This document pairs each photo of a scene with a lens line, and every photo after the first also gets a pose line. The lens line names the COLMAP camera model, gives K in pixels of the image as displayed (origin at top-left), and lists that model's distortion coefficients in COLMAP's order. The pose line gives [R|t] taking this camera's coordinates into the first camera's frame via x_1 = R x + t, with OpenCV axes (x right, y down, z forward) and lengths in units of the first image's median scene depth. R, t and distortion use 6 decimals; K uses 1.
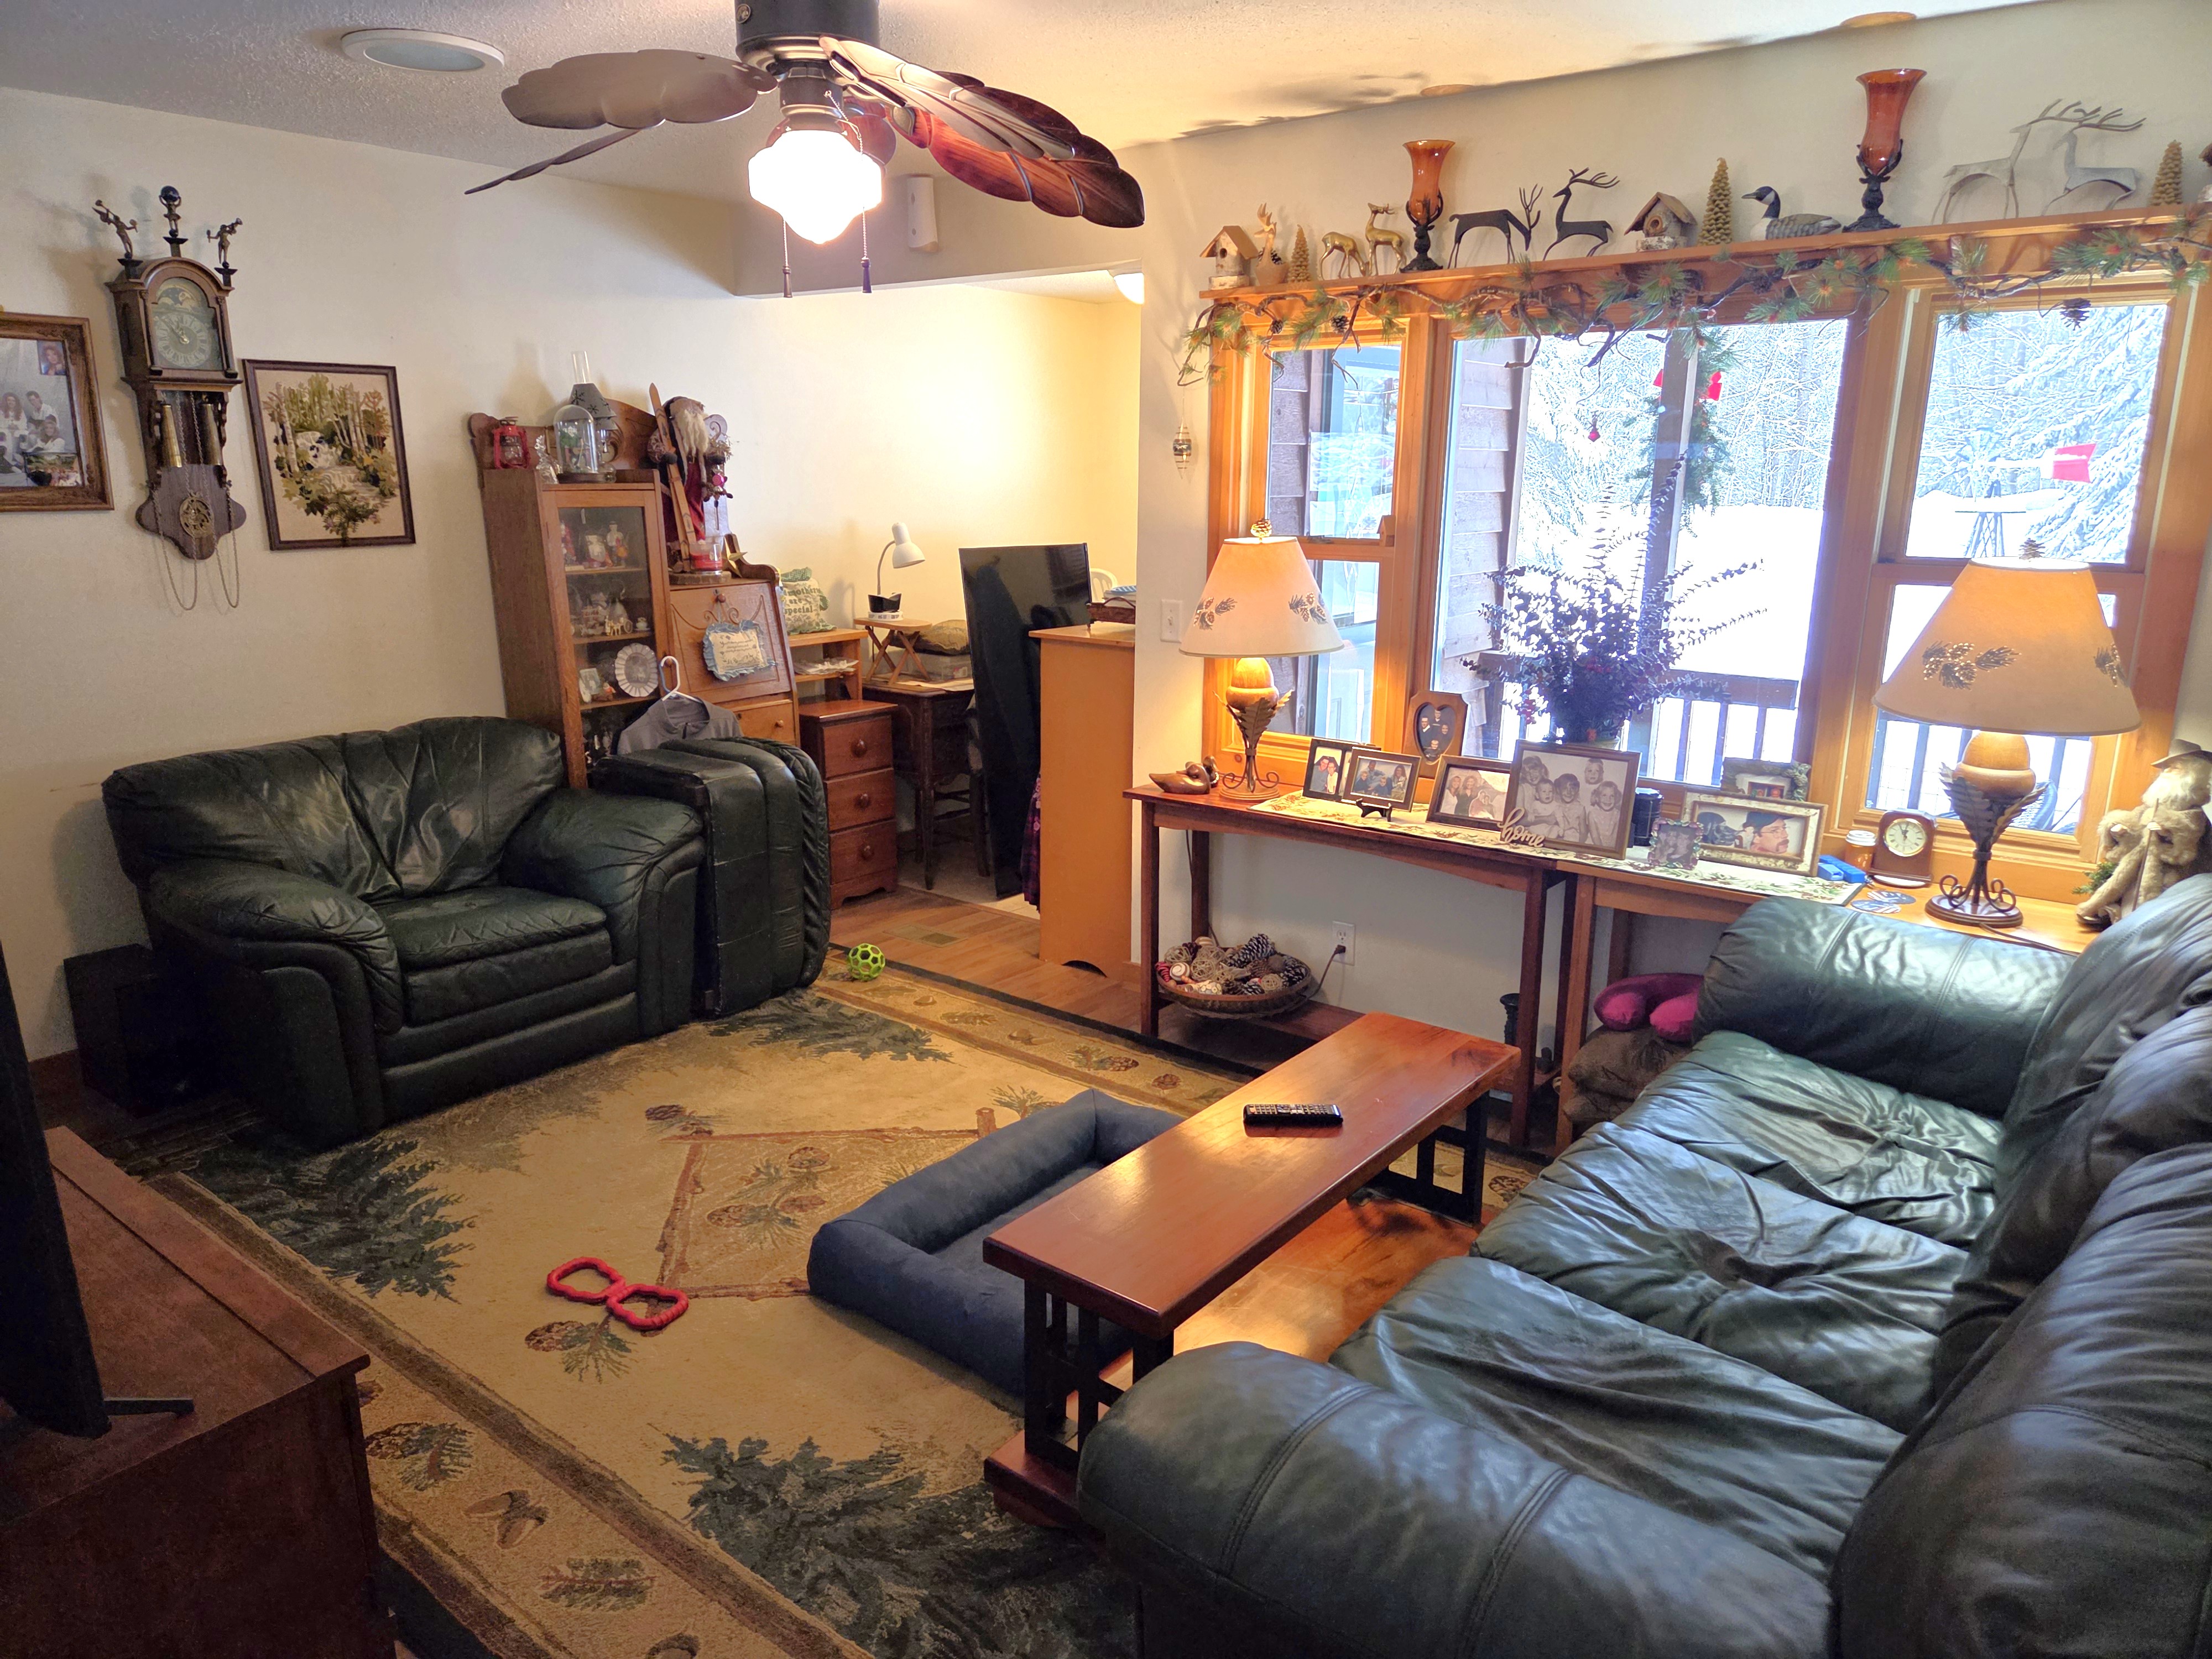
lens RADIAL K [[1478.6, 0, 1098.9], [0, 1478.6, 831.5], [0, 0, 1]] dist [0.099241, -0.080972]
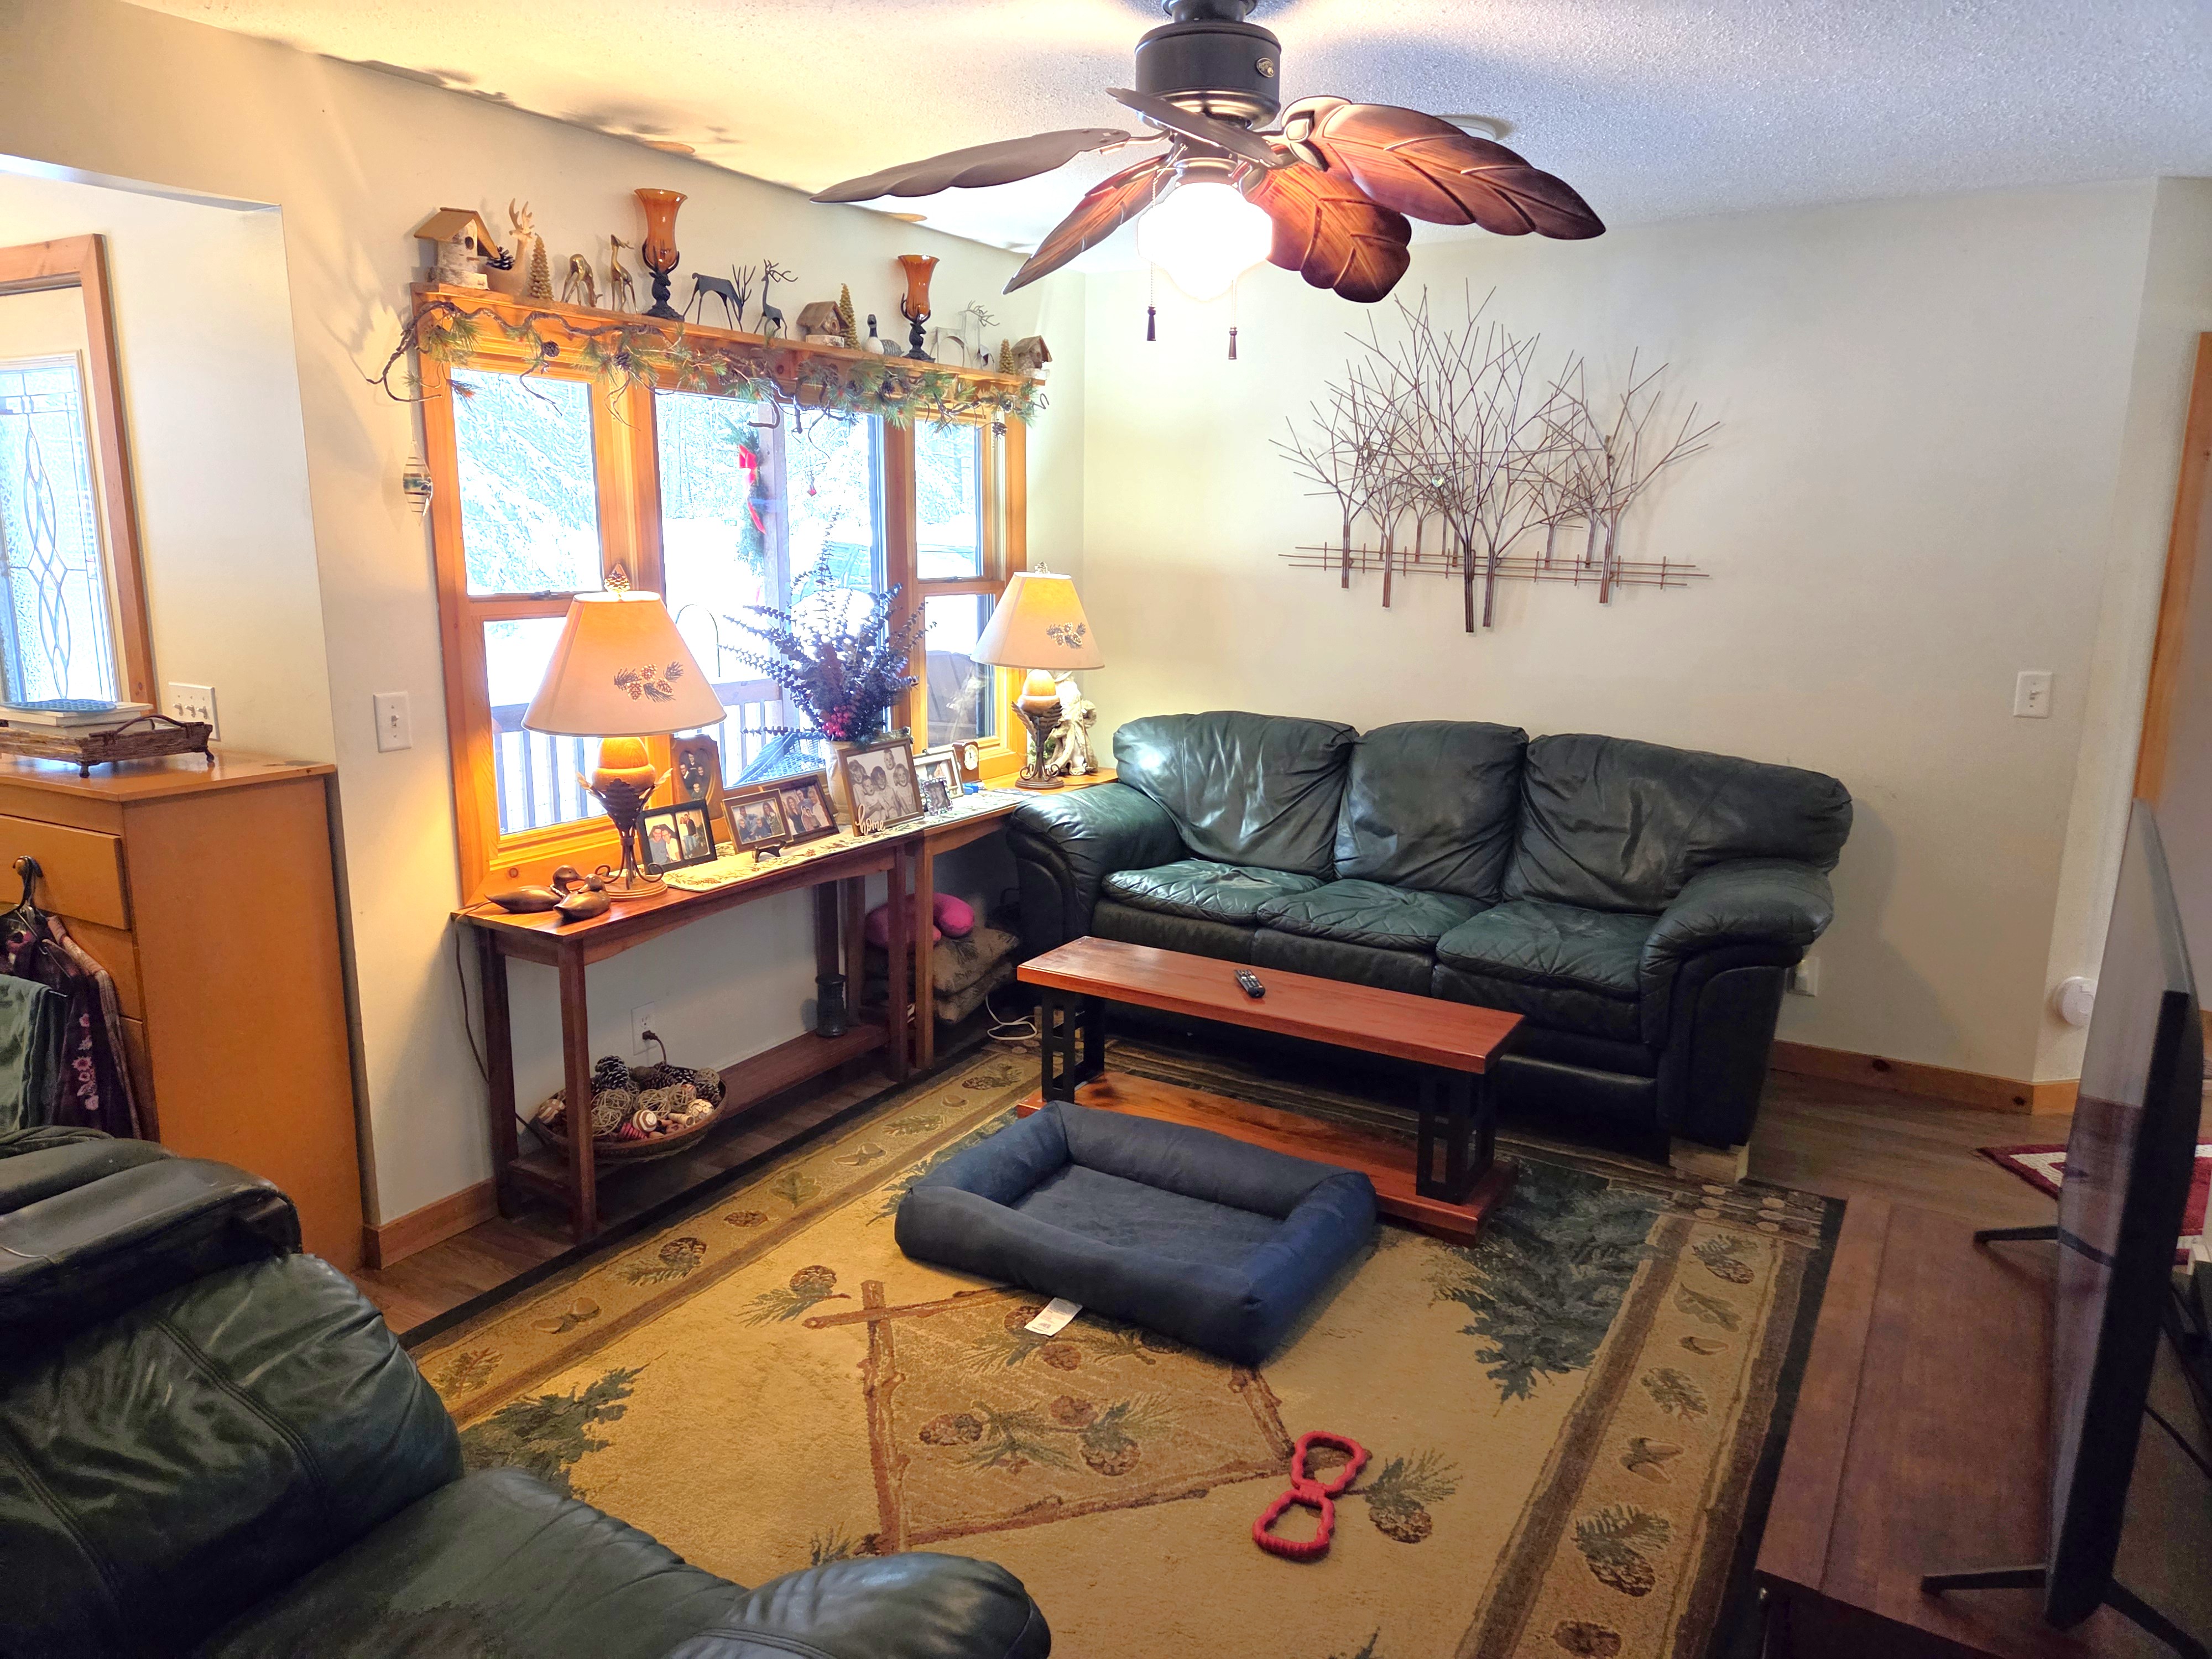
lens RADIAL K [[1478.6, 0, 1098.9], [0, 1478.6, 831.5], [0, 0, 1]] dist [0.099241, -0.080972]
pose [[-0.143898, -0.215744, 0.965789, -1.228453], [0.220372, 0.944453, 0.243812, -0.334429], [-0.964743, 0.247917, -0.088361, 1.285235]]
